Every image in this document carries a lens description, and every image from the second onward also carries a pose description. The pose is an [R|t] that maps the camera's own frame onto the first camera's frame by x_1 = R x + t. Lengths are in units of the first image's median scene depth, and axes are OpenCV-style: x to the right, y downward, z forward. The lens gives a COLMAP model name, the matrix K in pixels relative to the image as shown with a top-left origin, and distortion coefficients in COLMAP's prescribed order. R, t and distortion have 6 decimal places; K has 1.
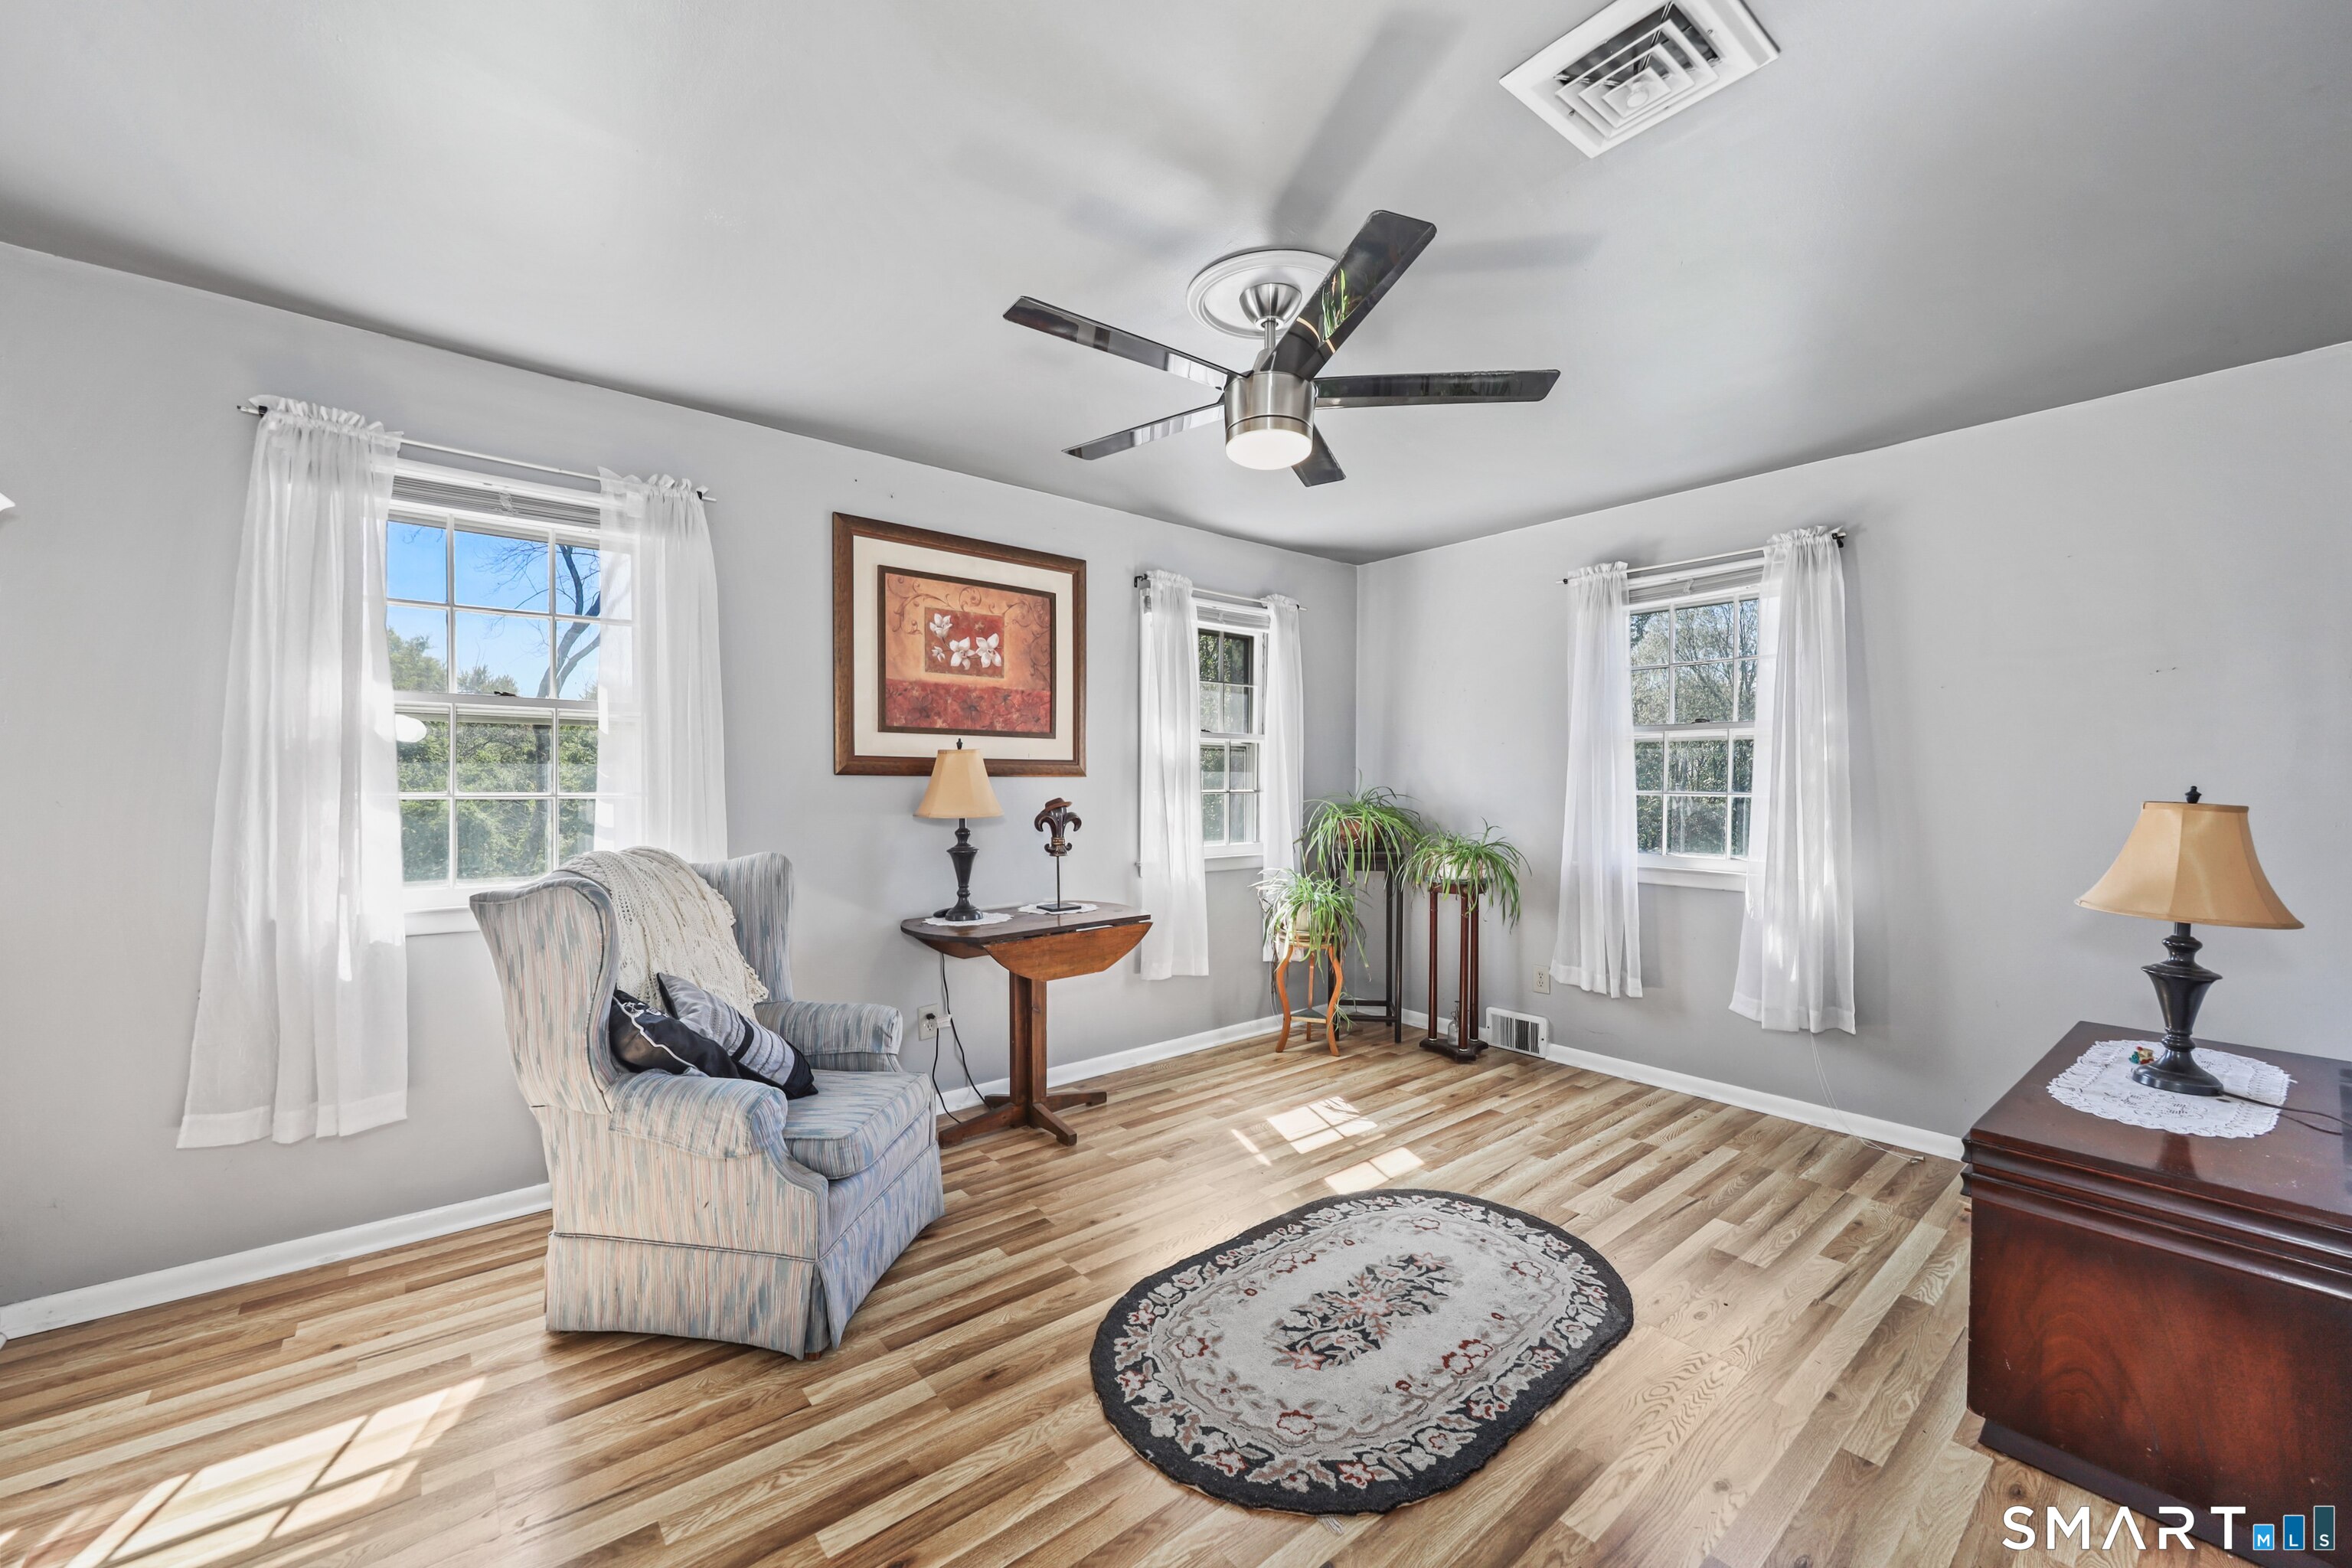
lens RADIAL K [[918.7, 0, 1159.8], [0, 918.7, 794.5], [0, 0, 1]] dist [-0.000963, -0.000059]
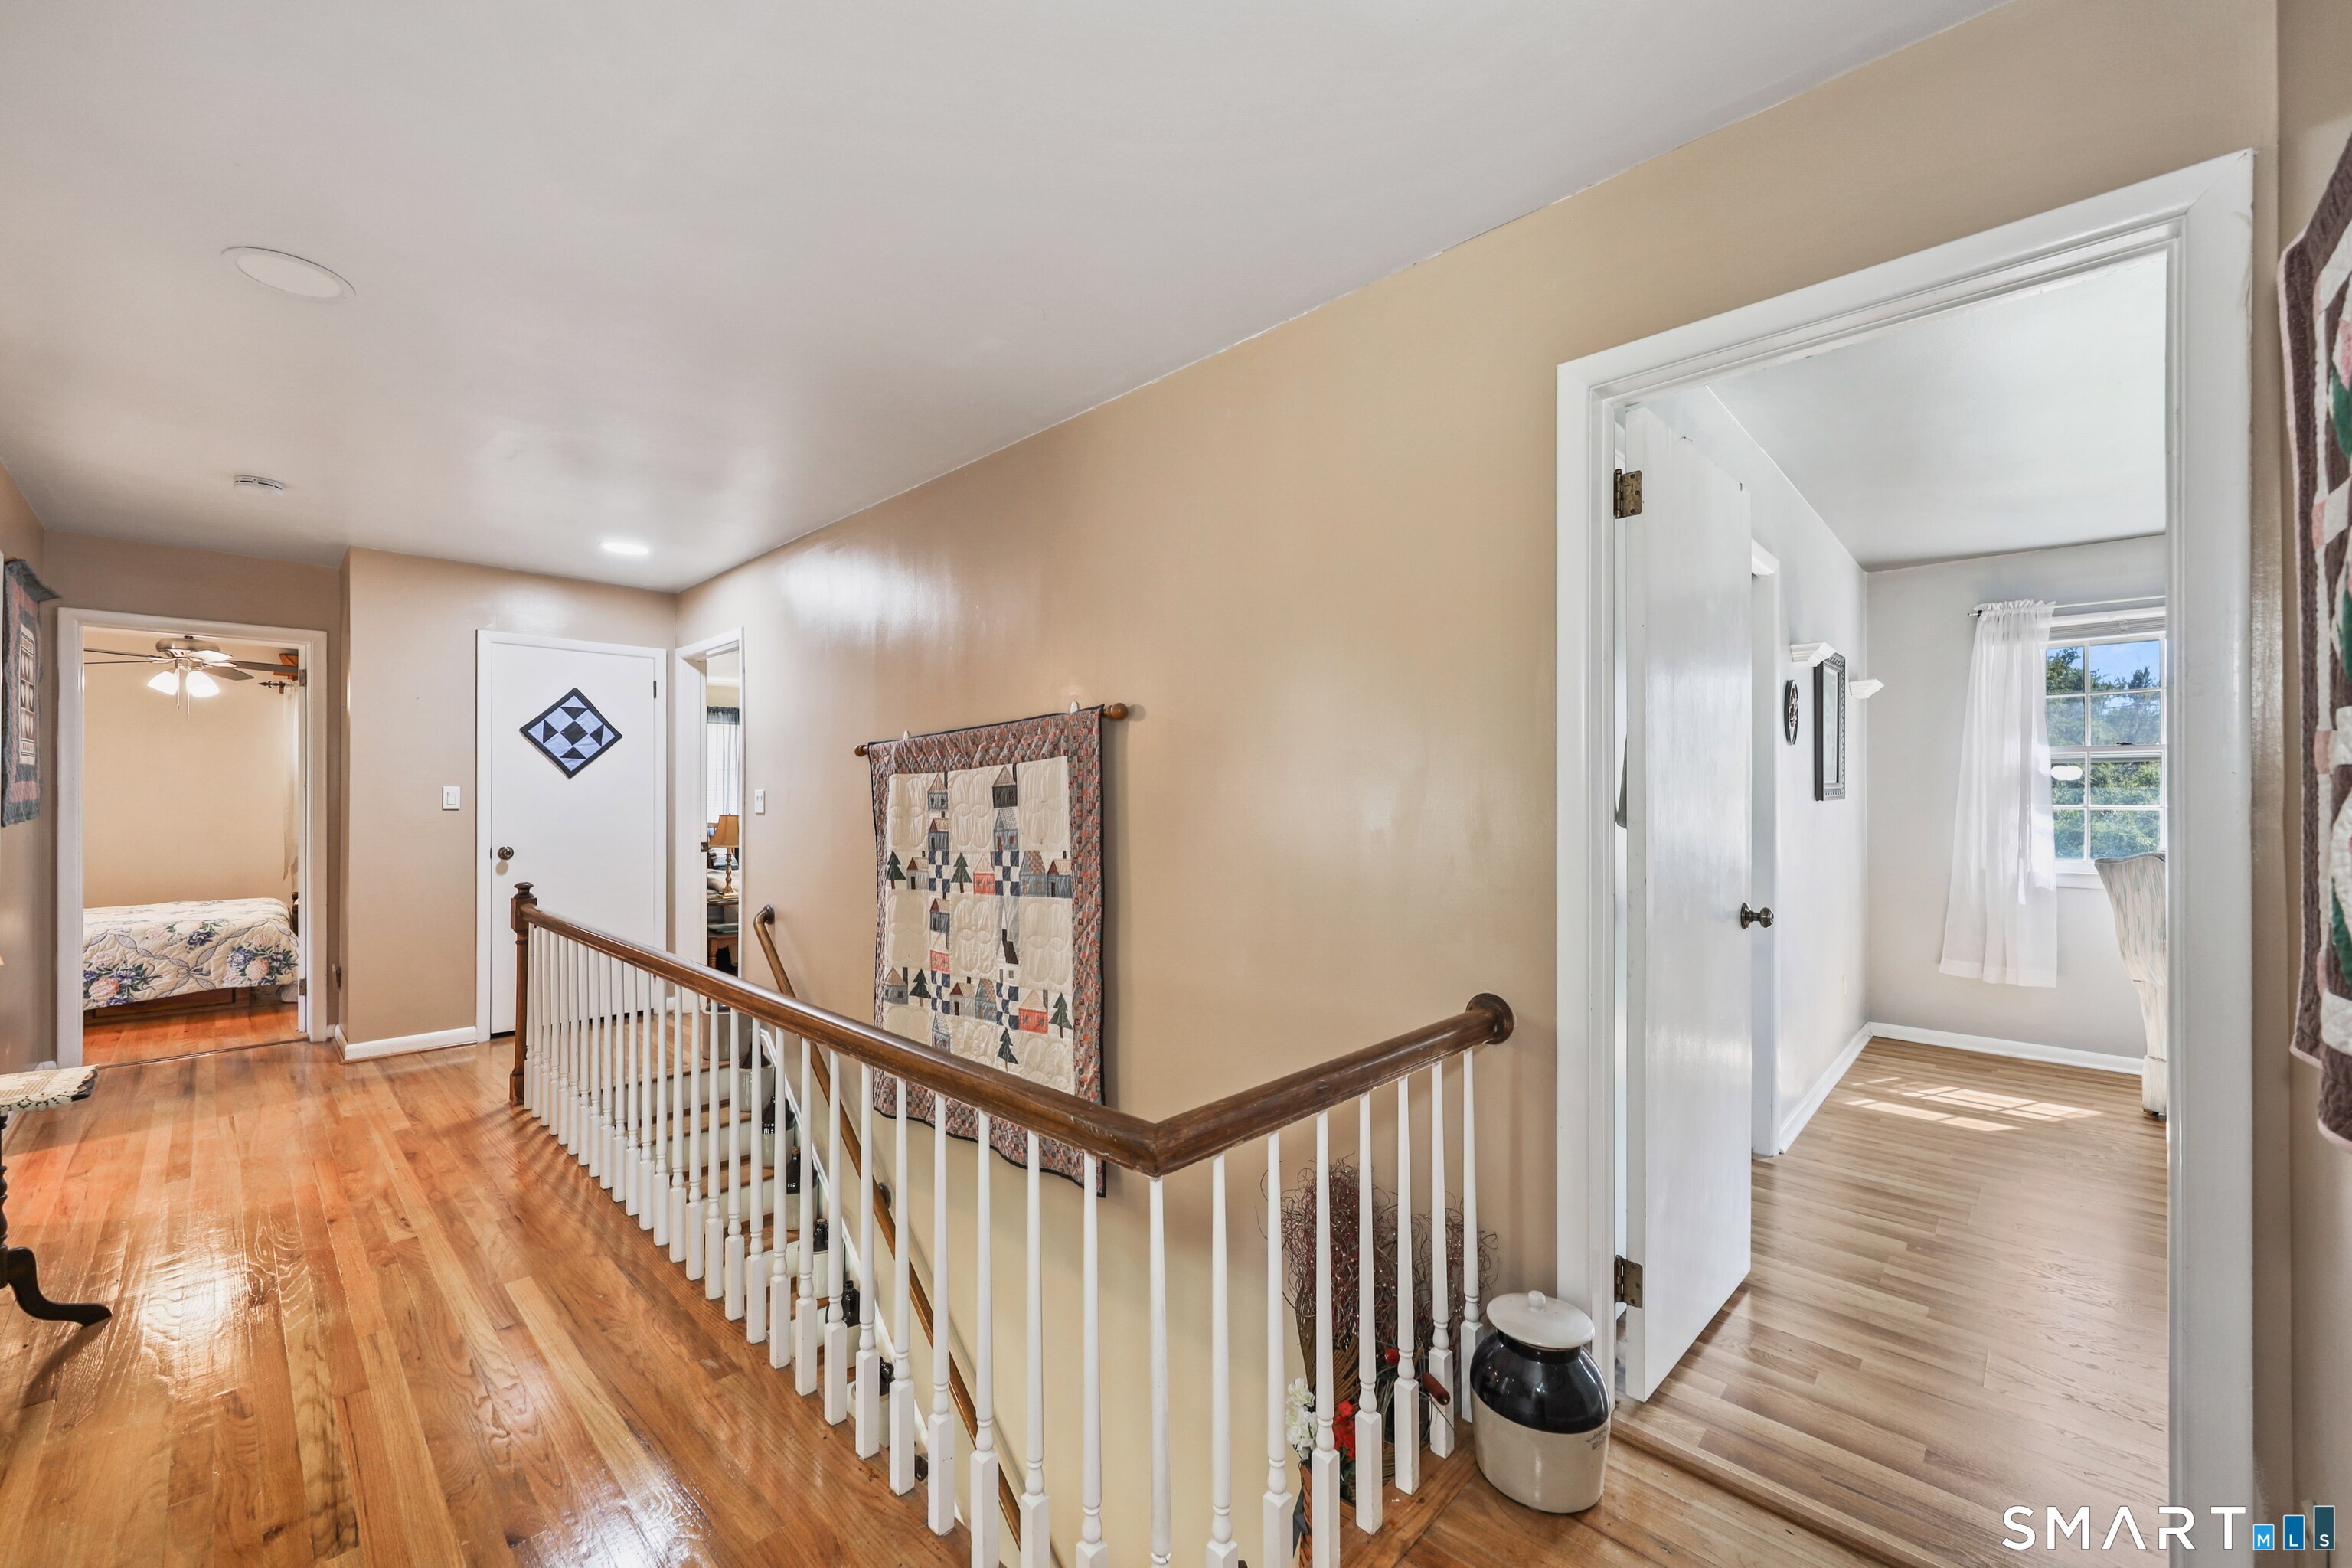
lens RADIAL K [[918.7, 0, 1159.8], [0, 918.7, 794.5], [0, 0, 1]] dist [-0.000963, -0.000059]
pose [[0.112064, -0.006074, -0.993682, 0.770166], [-0.009973, 0.999924, -0.007237, 0.007661], [0.993651, 0.010722, 0.111995, -0.950717]]
